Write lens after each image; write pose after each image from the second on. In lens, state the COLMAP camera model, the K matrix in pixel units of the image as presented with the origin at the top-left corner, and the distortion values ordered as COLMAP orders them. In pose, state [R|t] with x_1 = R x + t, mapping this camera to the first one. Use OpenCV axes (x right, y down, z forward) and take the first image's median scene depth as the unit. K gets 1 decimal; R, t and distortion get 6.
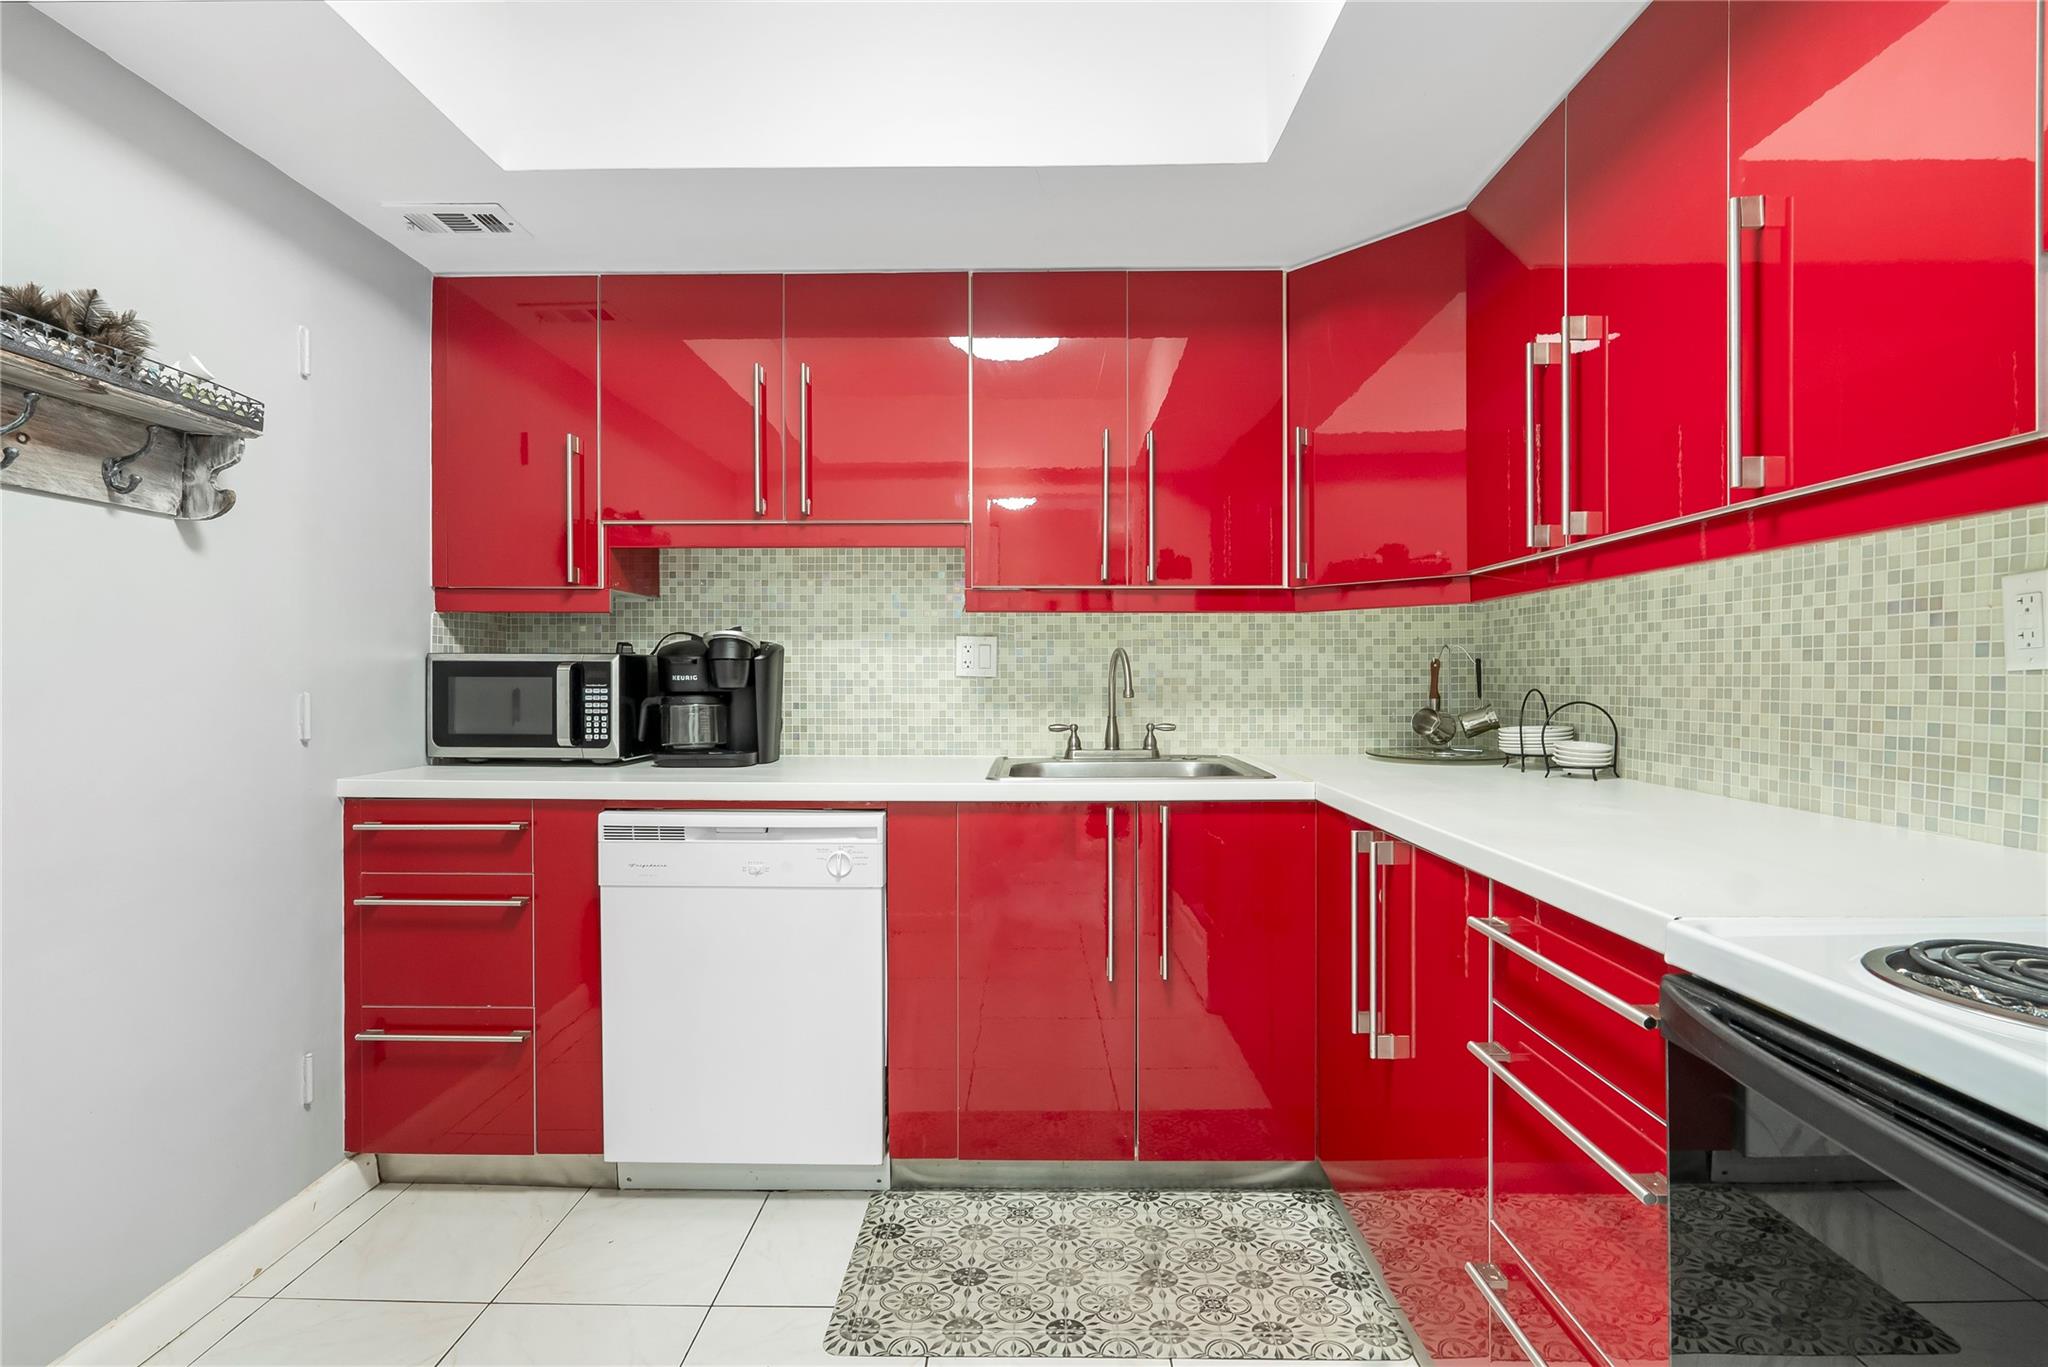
lens RADIAL K [[952.3, 0, 1023.5], [0, 952.3, 674.1], [0, 0, 1]] dist [-0.002006, 0.000112]
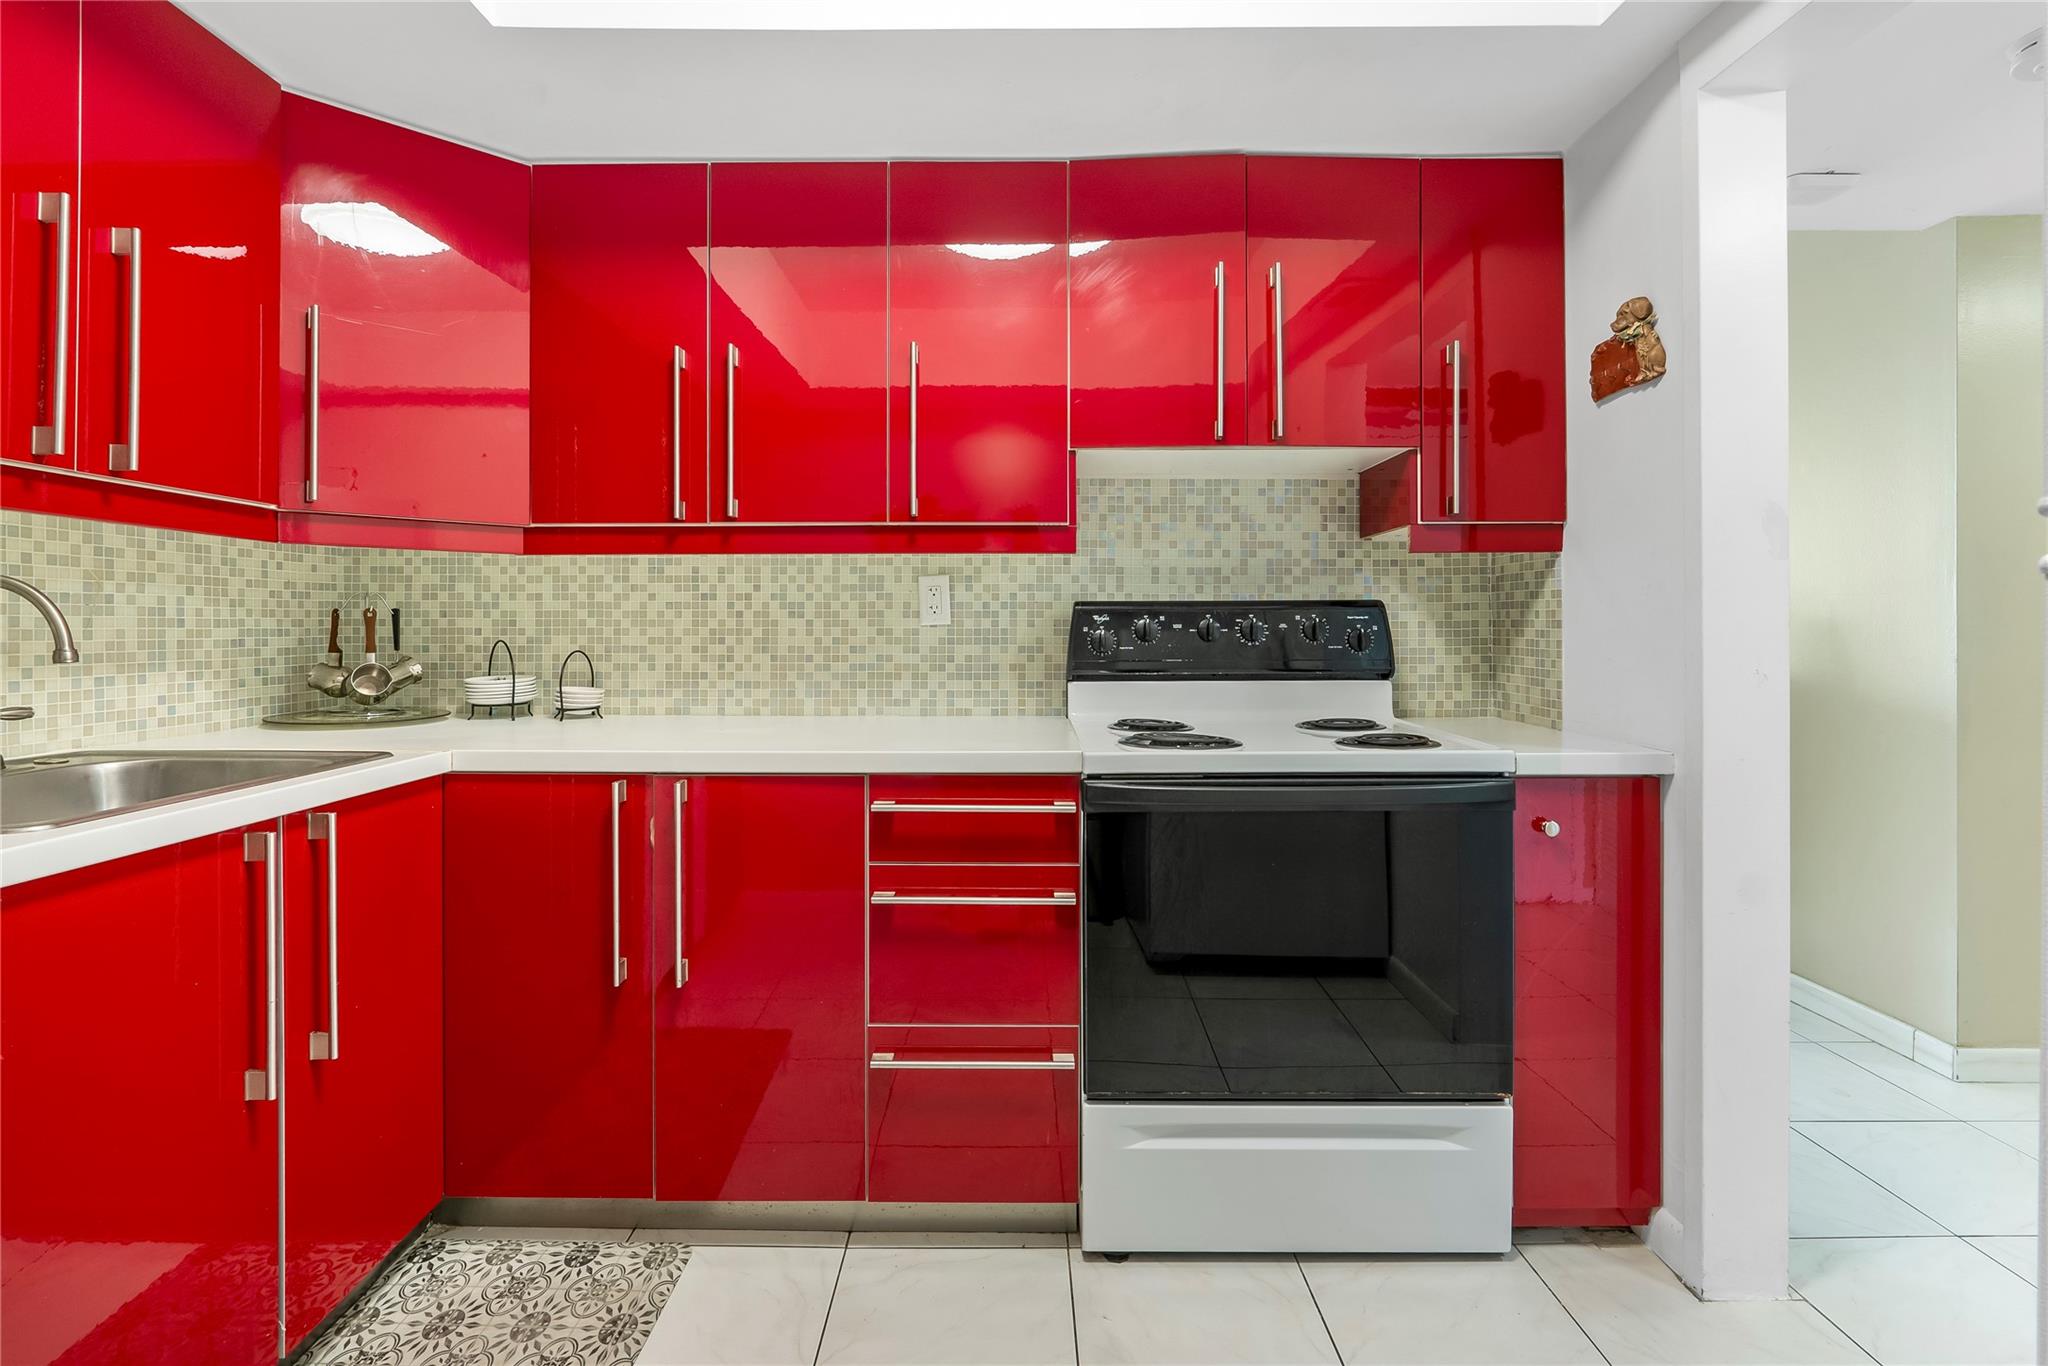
lens RADIAL K [[961.9, 0, 1012.7], [0, 961.9, 614.5], [0, 0, 1]] dist [-0.012938, 0.000091]
pose [[-0.014491, 0.015891, 0.999769, -0.612104], [-0.003281, 0.999868, -0.015940, 0.003146], [-0.999890, -0.003511, -0.014437, 0.555683]]
